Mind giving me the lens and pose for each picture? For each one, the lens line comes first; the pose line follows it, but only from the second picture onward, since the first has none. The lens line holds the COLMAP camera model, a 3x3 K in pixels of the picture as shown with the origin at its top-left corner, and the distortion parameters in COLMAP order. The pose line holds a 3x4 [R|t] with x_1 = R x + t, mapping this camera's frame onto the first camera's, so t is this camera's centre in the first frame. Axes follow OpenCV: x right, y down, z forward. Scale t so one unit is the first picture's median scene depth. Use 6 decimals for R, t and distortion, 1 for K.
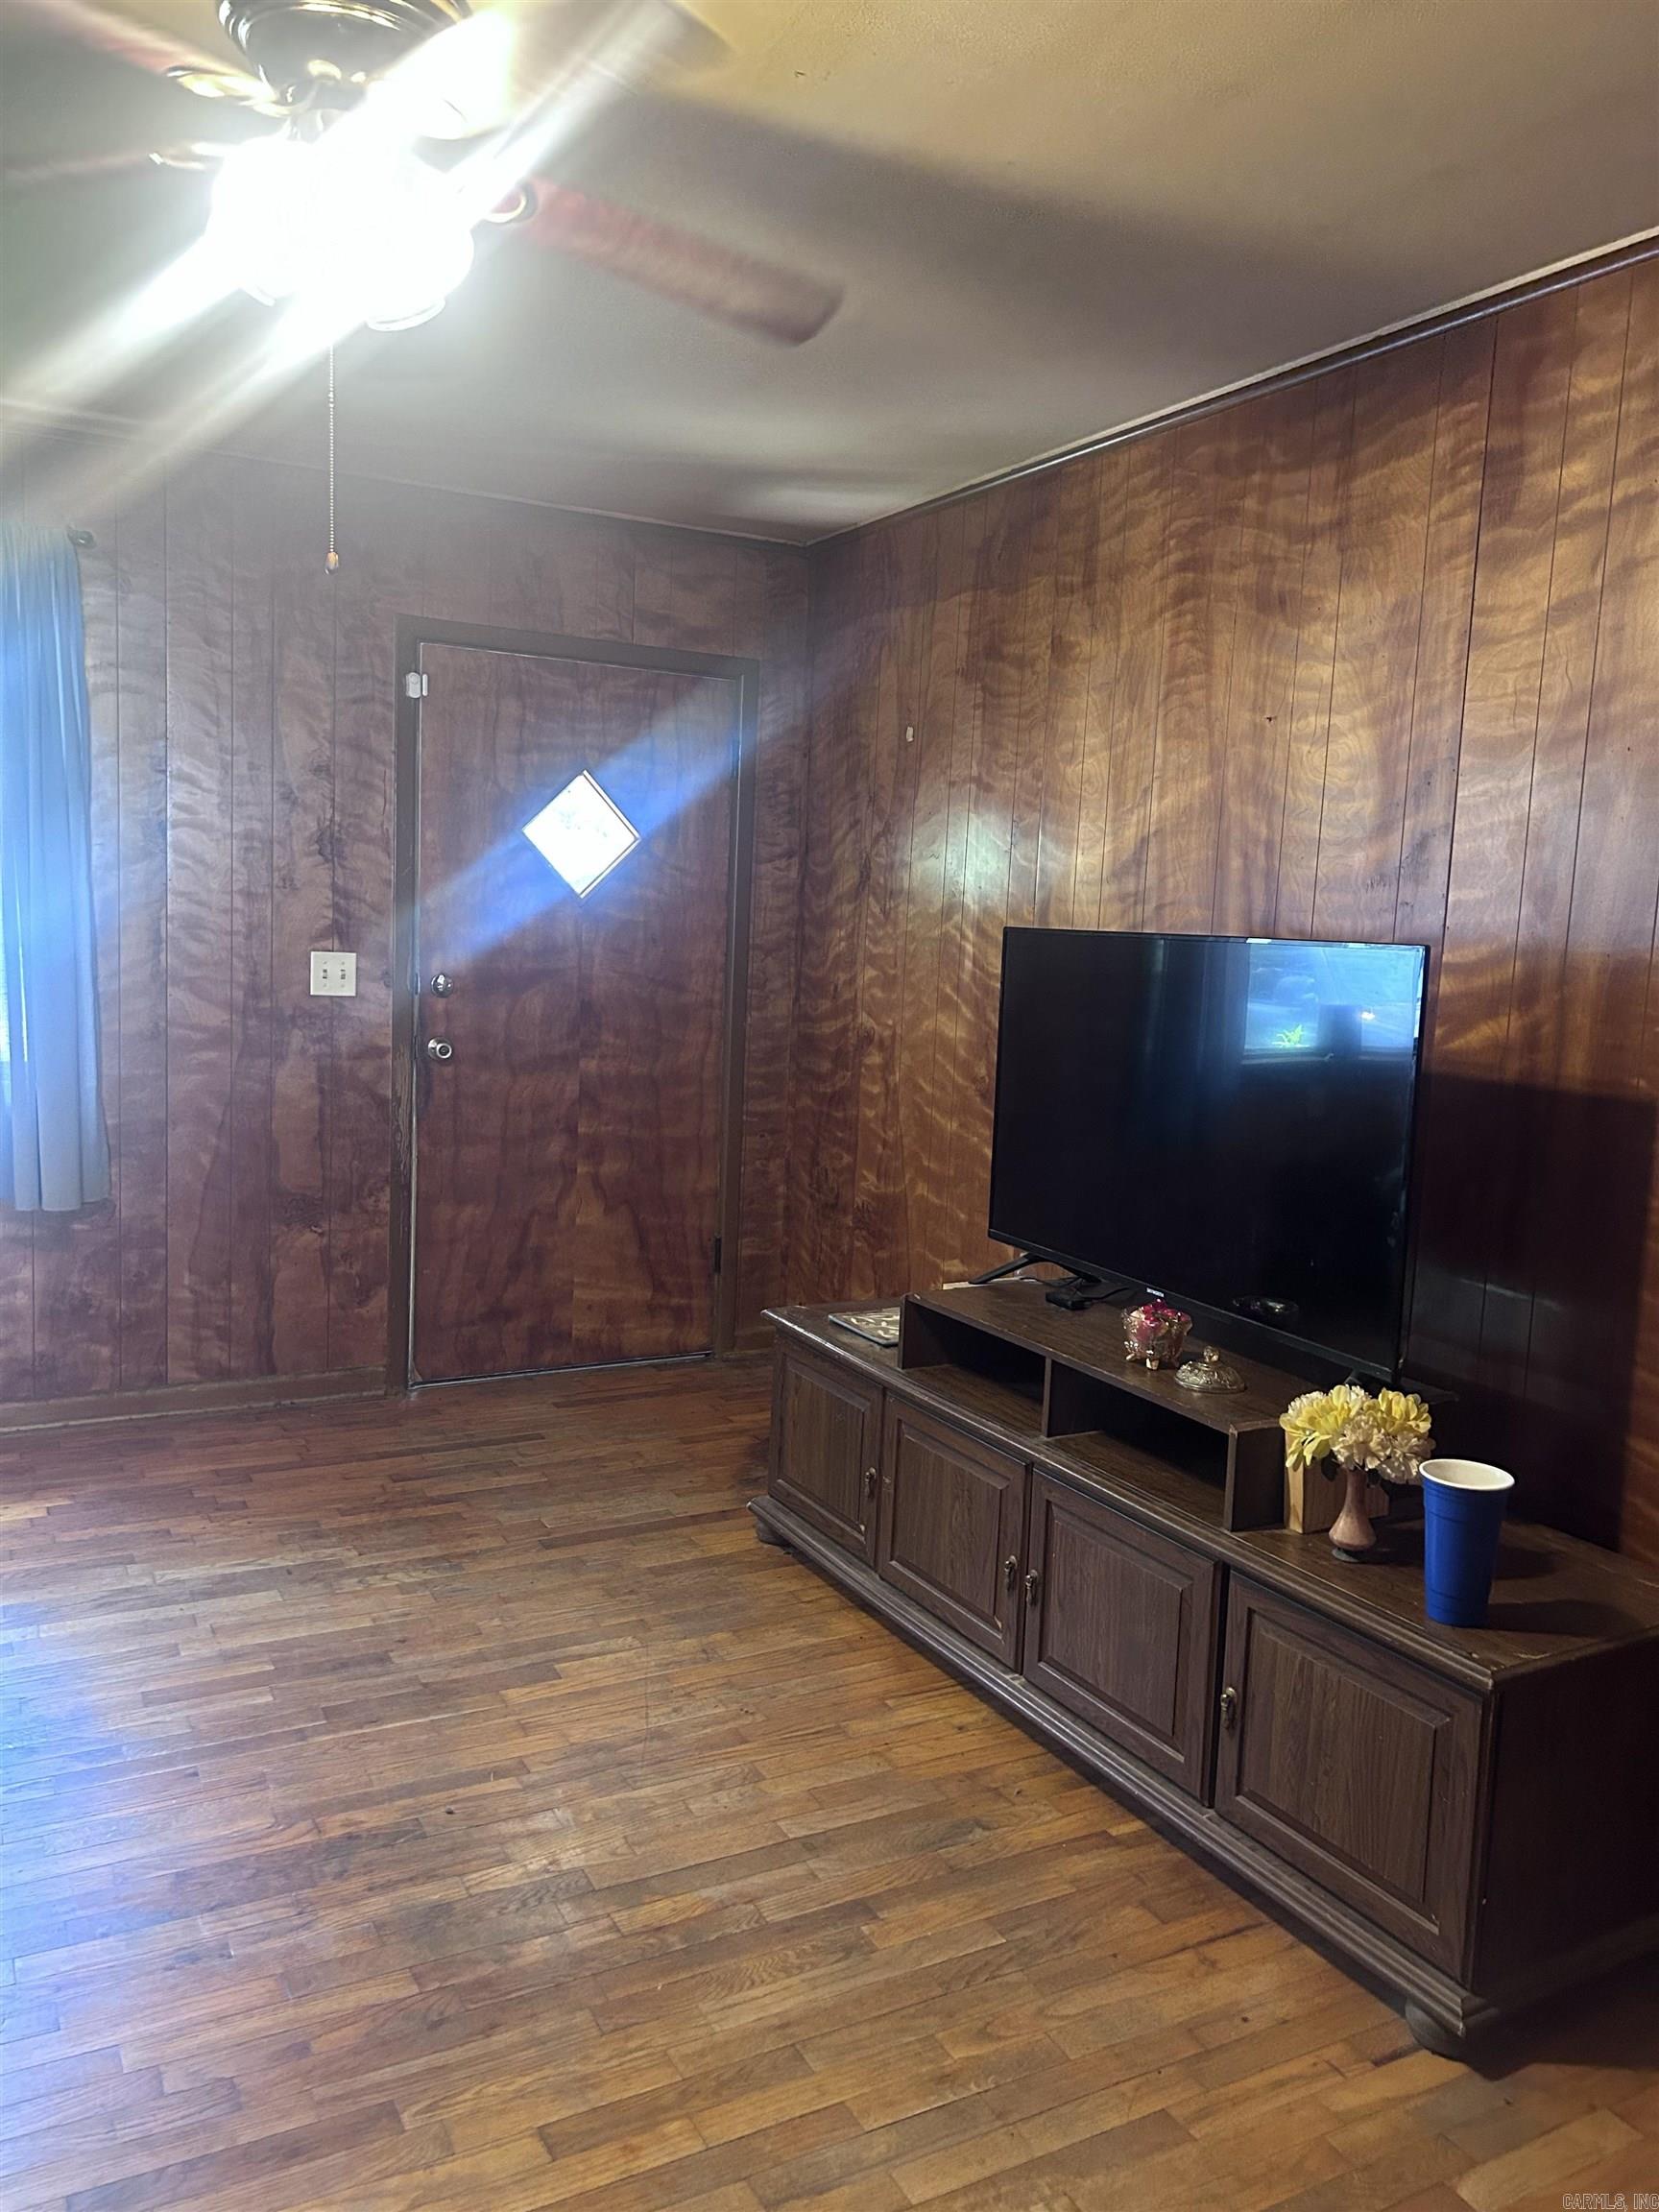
lens RADIAL K [[1677.0, 0, 851.6], [0, 1677.0, 1118.9], [0, 0, 1]] dist [0.075200, -0.085999]
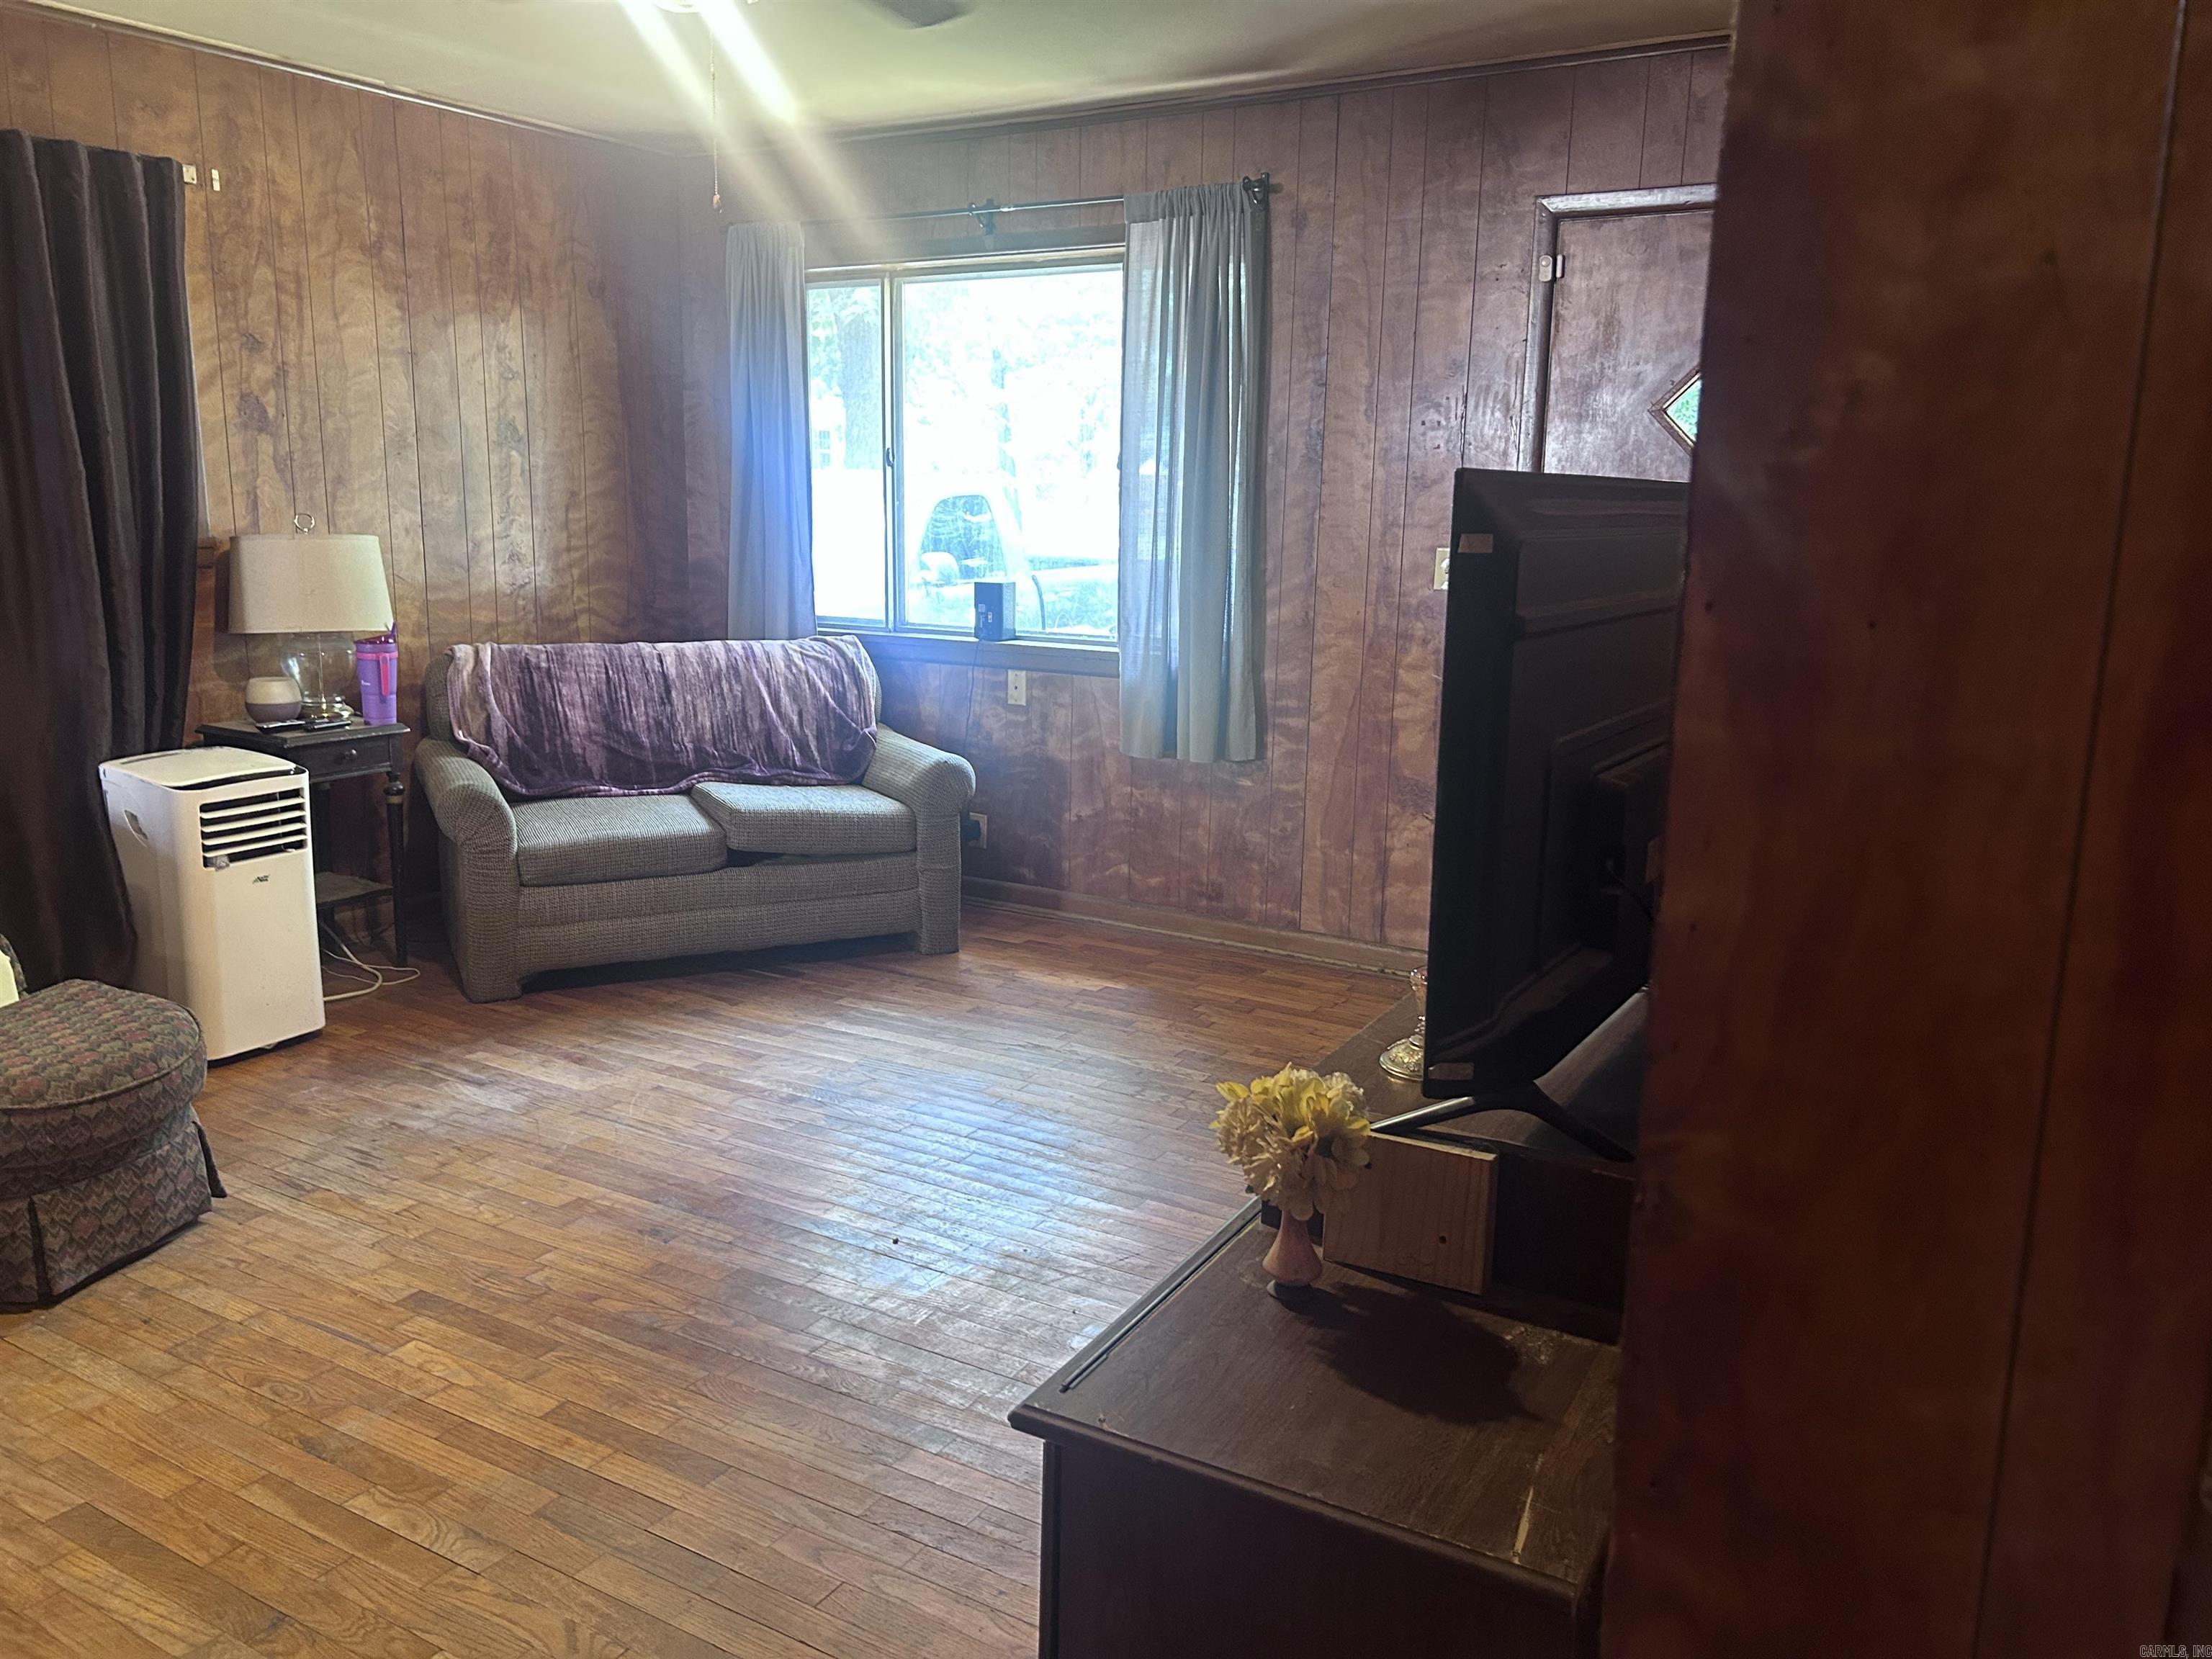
lens RADIAL K [[1677.0, 0, 1086.8], [0, 1677.0, 820.6], [0, 0, 1]] dist [0.075200, -0.085999]
pose [[0.502990, 0.128432, -0.854697, 0.567180], [-0.101094, 0.990852, 0.089398, -0.004063], [0.858360, 0.041438, 0.511372, 0.345897]]
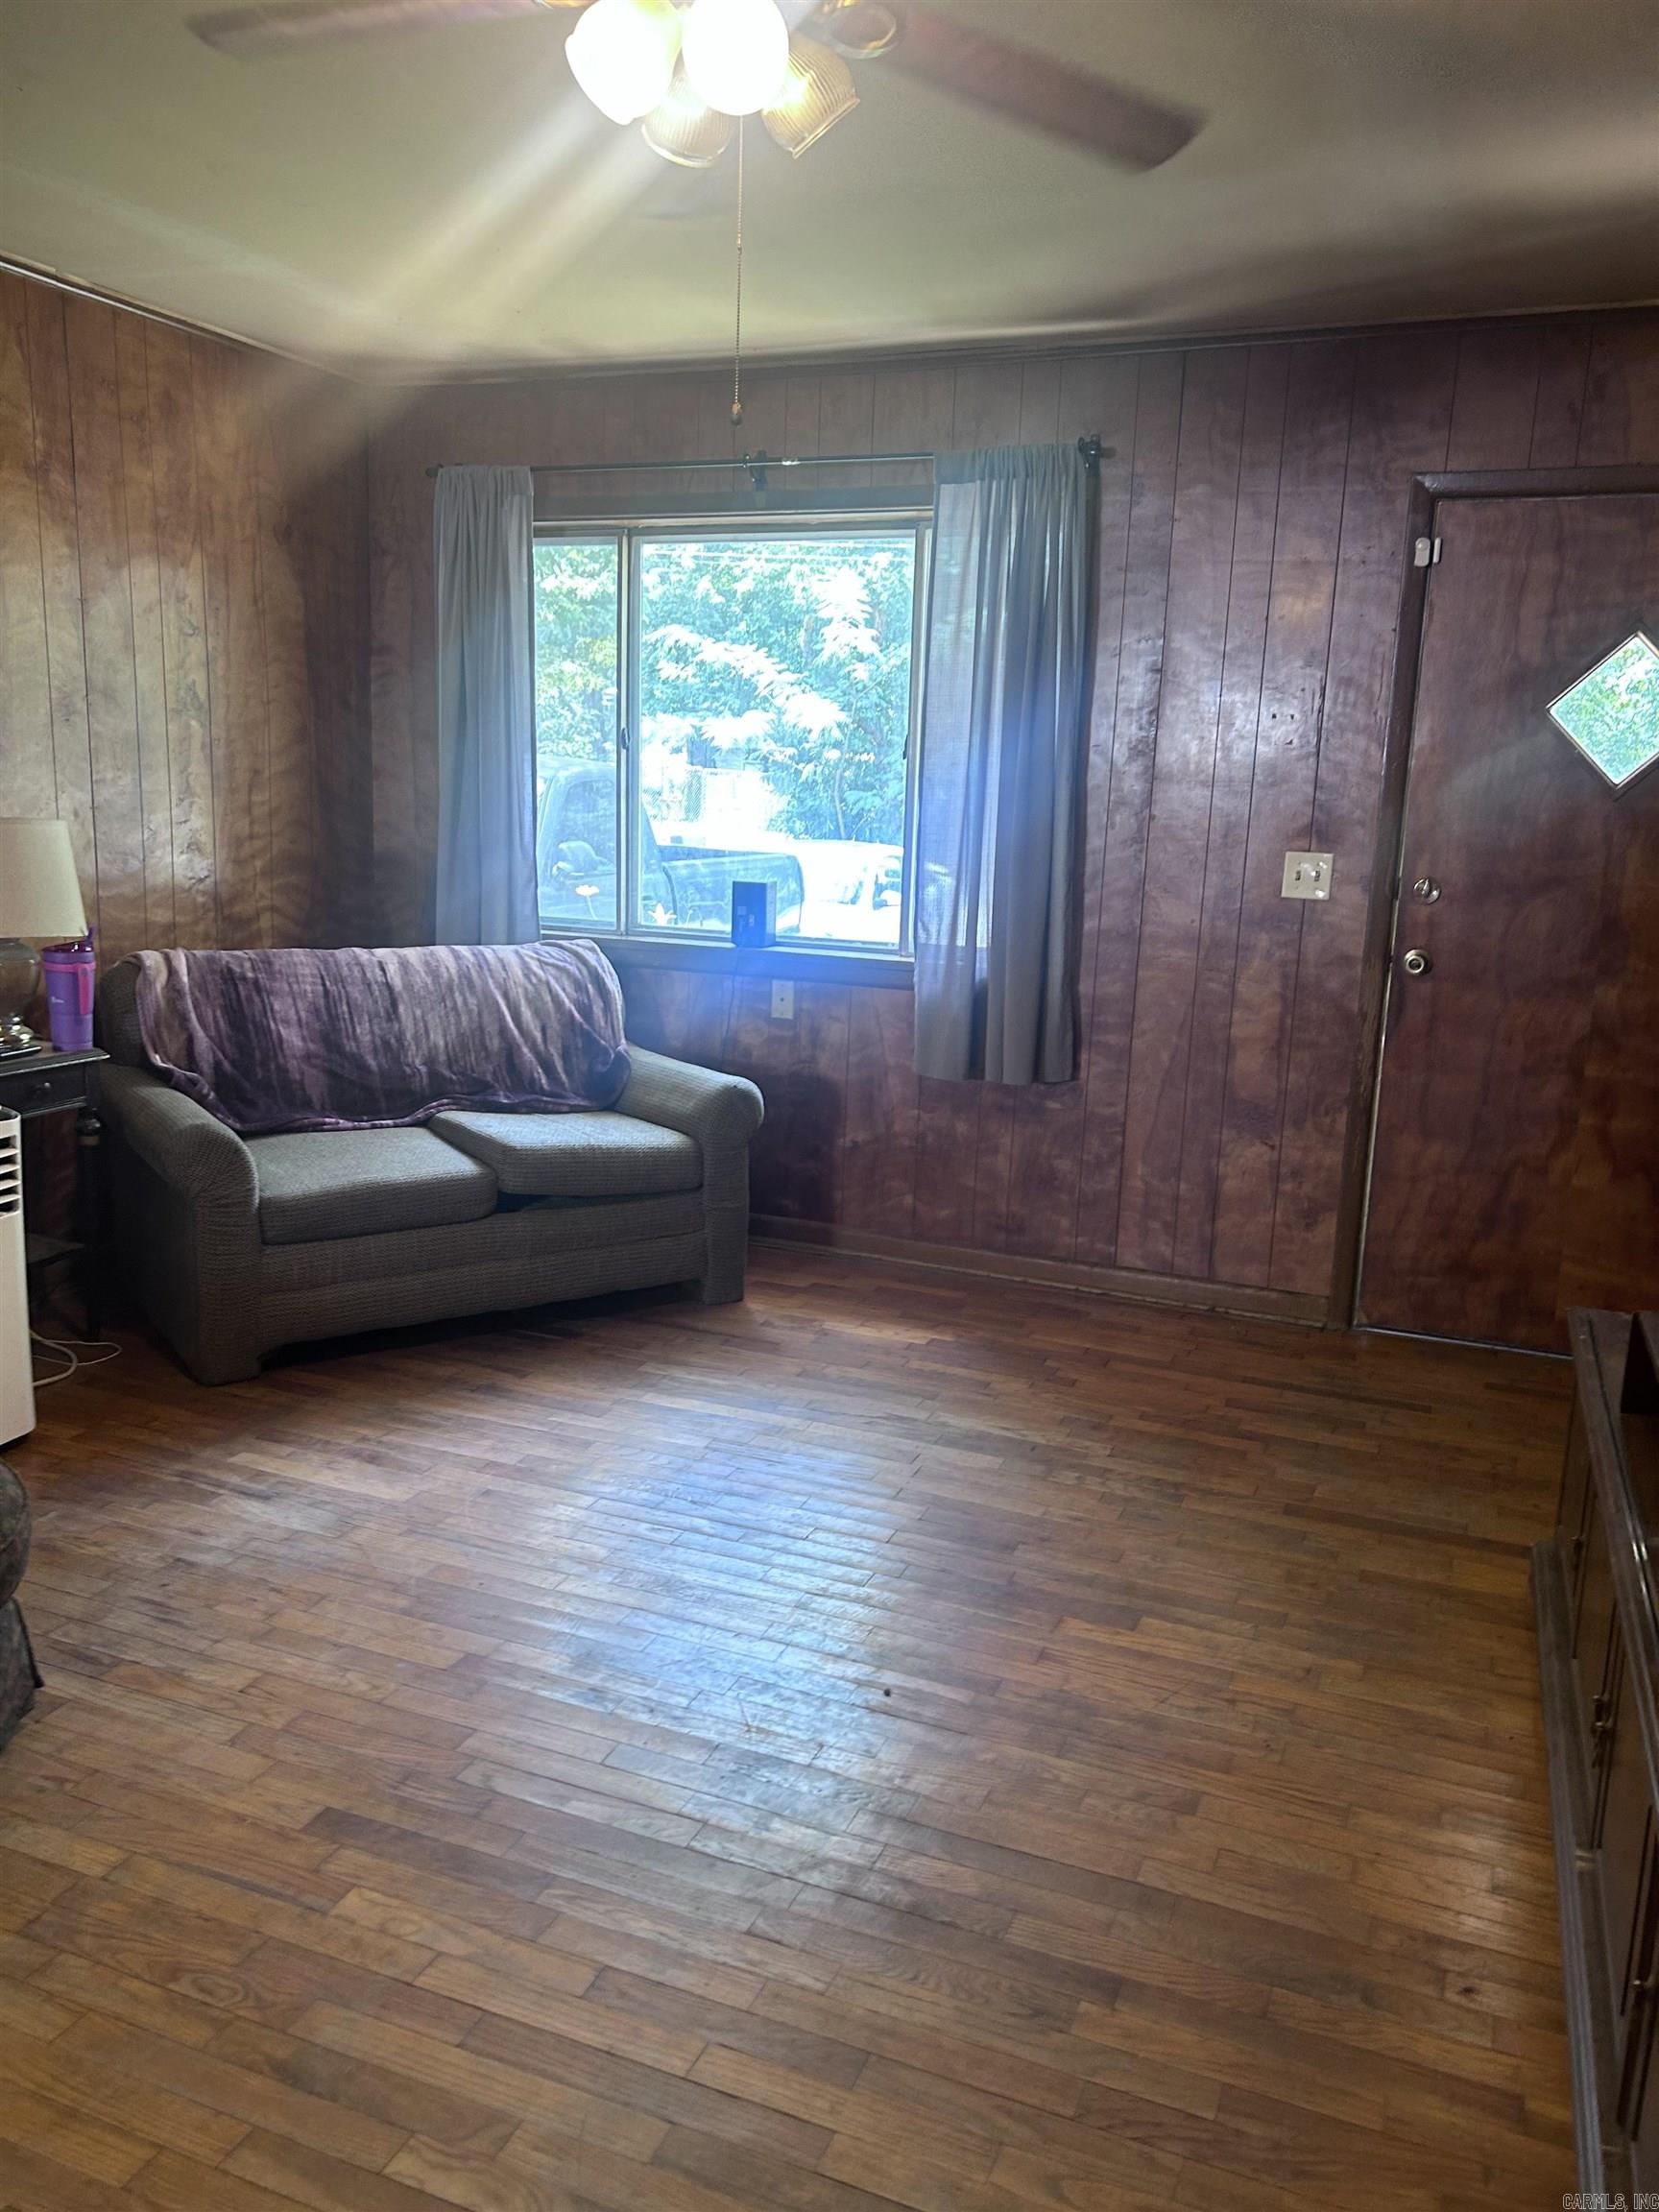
lens RADIAL K [[1677.0, 0, 846.3], [0, 1677.0, 1116.9], [0, 0, 1]] dist [0.075200, -0.085999]
pose [[0.633846, 0.127134, -0.762939, 0.320473], [-0.103729, 0.991460, 0.079036, 0.000114], [0.766472, 0.029042, 0.641621, 0.237613]]
